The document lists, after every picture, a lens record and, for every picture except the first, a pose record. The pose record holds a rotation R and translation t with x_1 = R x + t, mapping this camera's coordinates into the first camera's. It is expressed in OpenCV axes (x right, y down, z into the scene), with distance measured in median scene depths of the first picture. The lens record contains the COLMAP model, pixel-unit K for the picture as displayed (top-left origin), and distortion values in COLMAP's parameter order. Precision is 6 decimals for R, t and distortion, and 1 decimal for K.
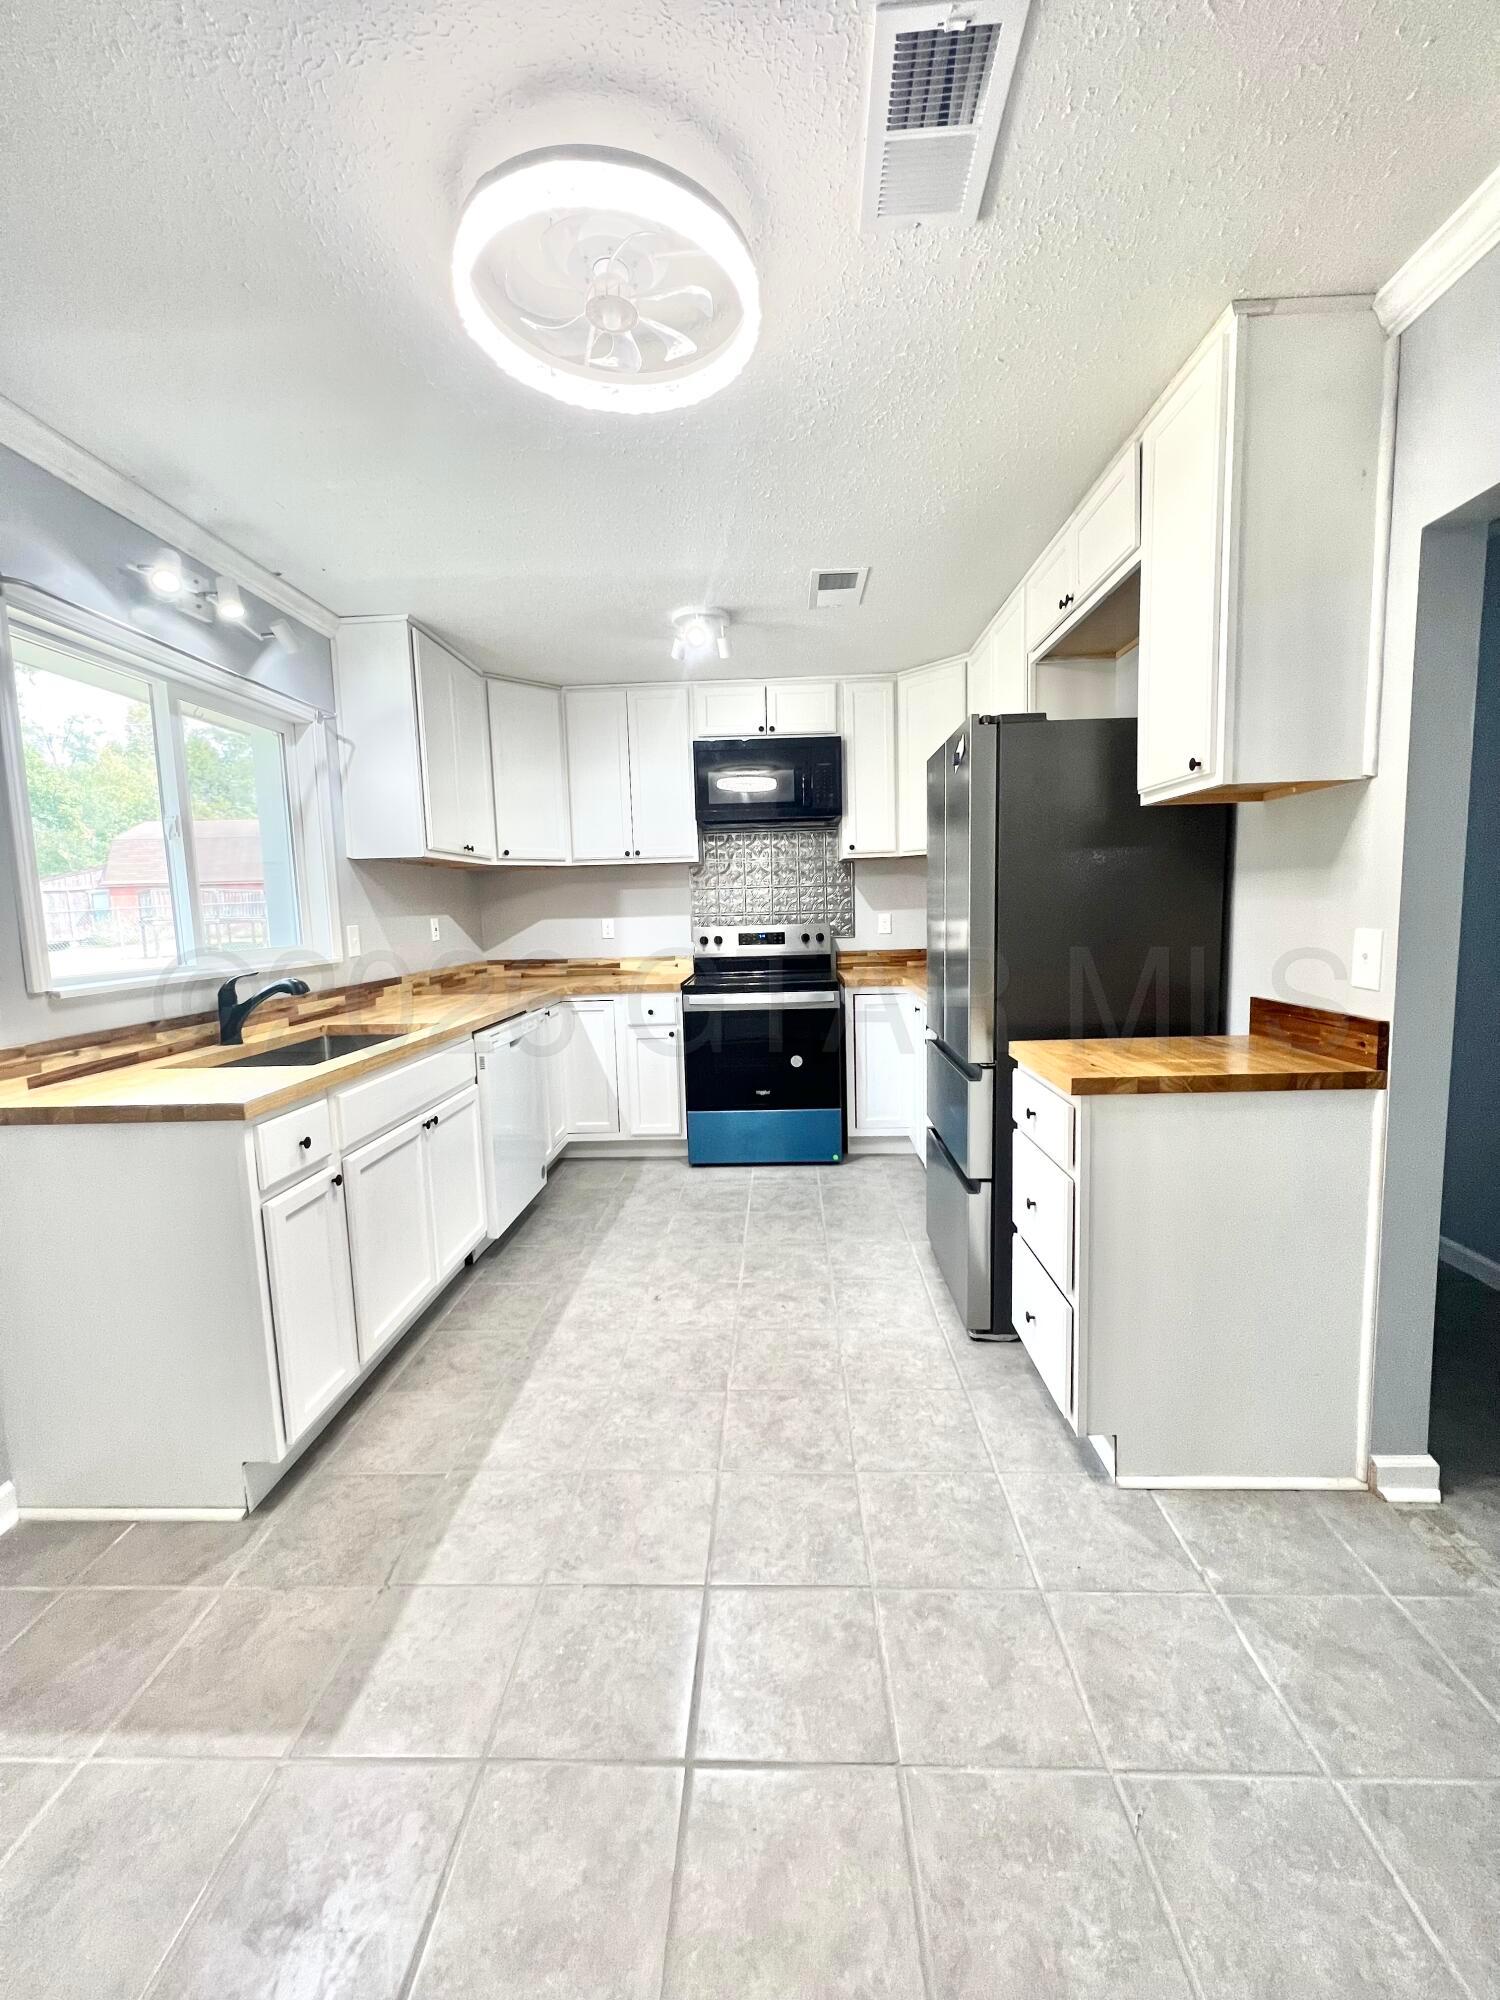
lens RADIAL K [[800.4, 0, 754.1], [0, 800.4, 995.8], [0, 0, 1]] dist [-0.000845, -0.000233]
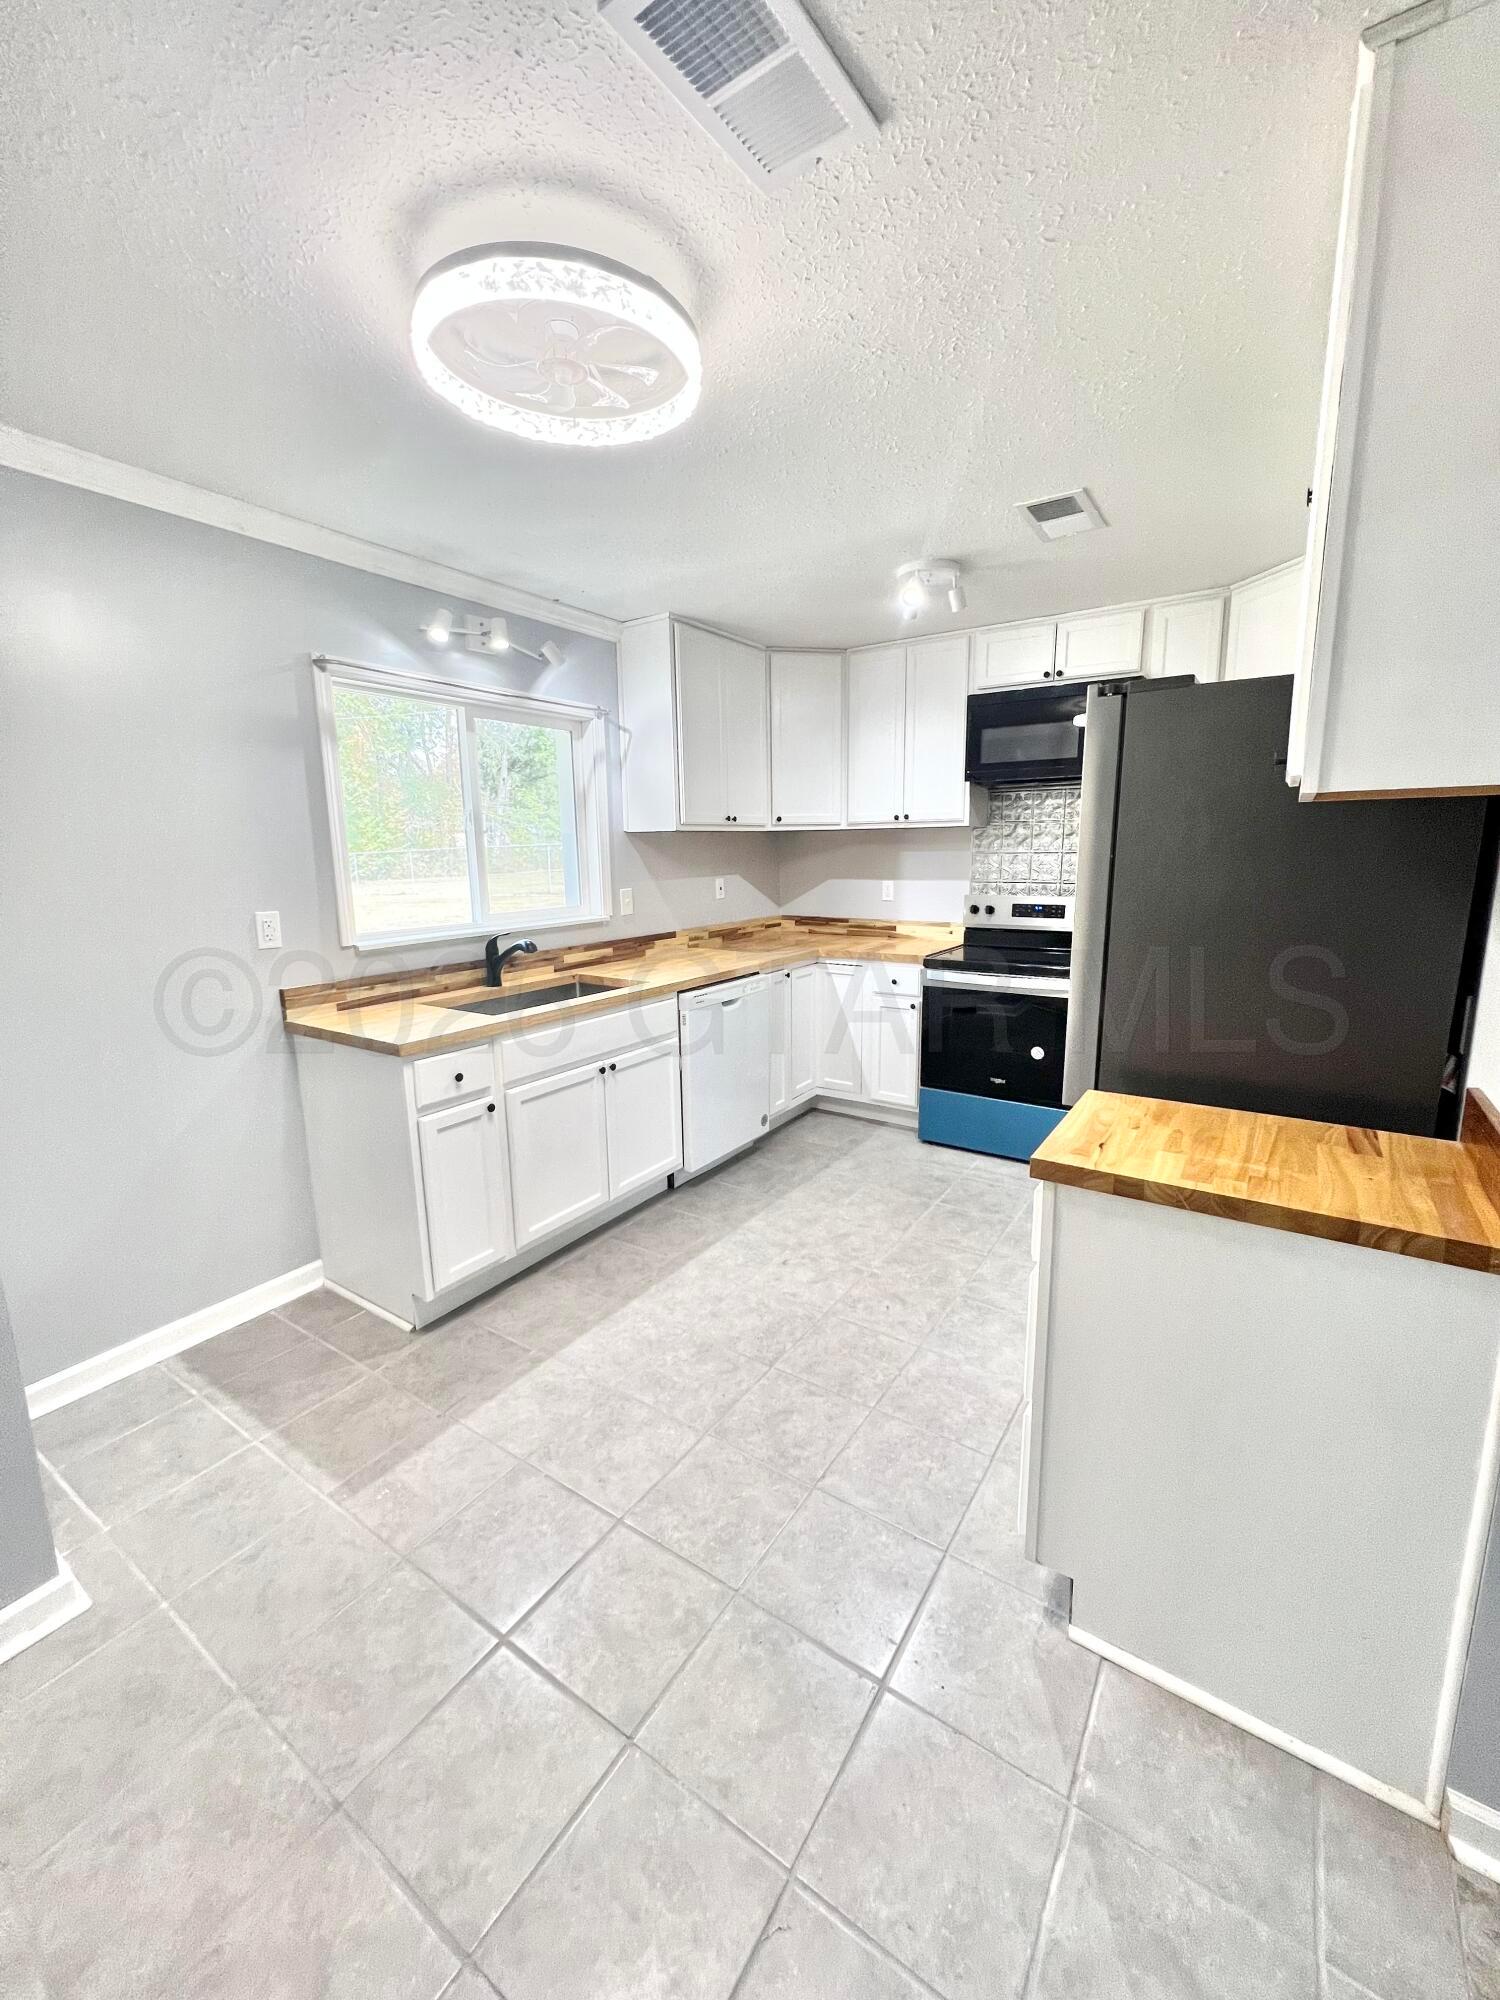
lens RADIAL K [[798.2, 0, 750.5], [0, 798.2, 996.5], [0, 0, 1]] dist [-0.002146, -0.000156]
pose [[0.849837, 0.112570, -0.514884, 0.349023], [-0.067358, 0.992111, 0.105730, -0.081730], [0.522724, -0.055171, 0.850715, 0.096033]]
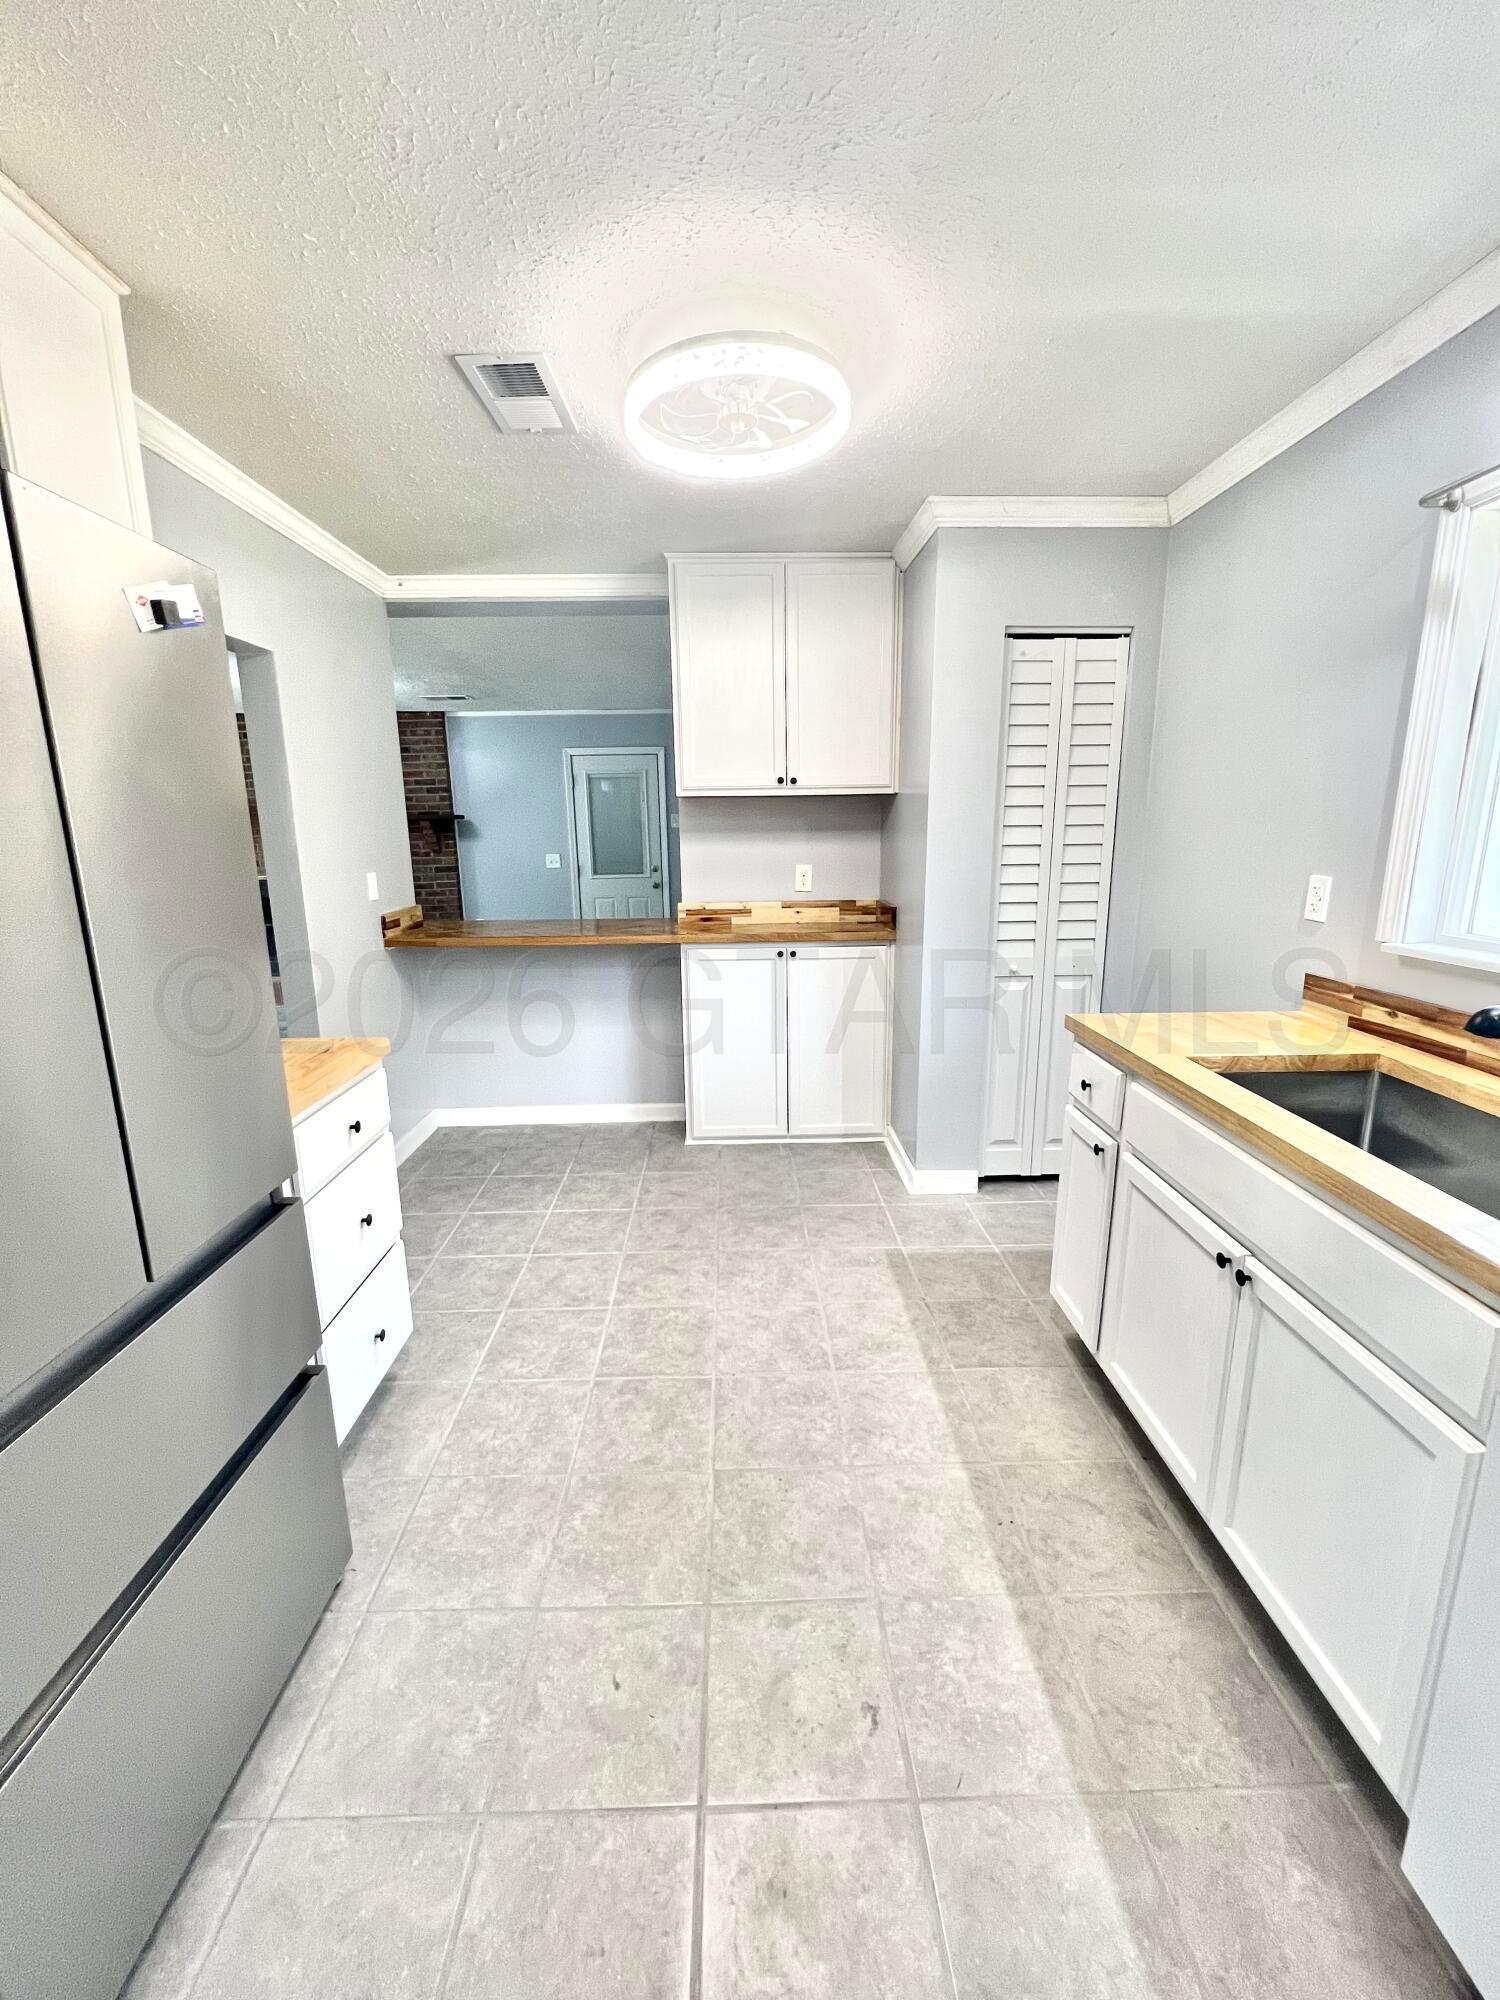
lens RADIAL K [[800.4, 0, 754.1], [0, 800.4, 995.8], [0, 0, 1]] dist [-0.000845, -0.000233]
pose [[-0.997304, 0.050267, -0.053468, -0.046145], [0.031009, 0.948984, 0.313796, -0.191683], [0.066514, 0.311292, -0.947984, 1.332538]]
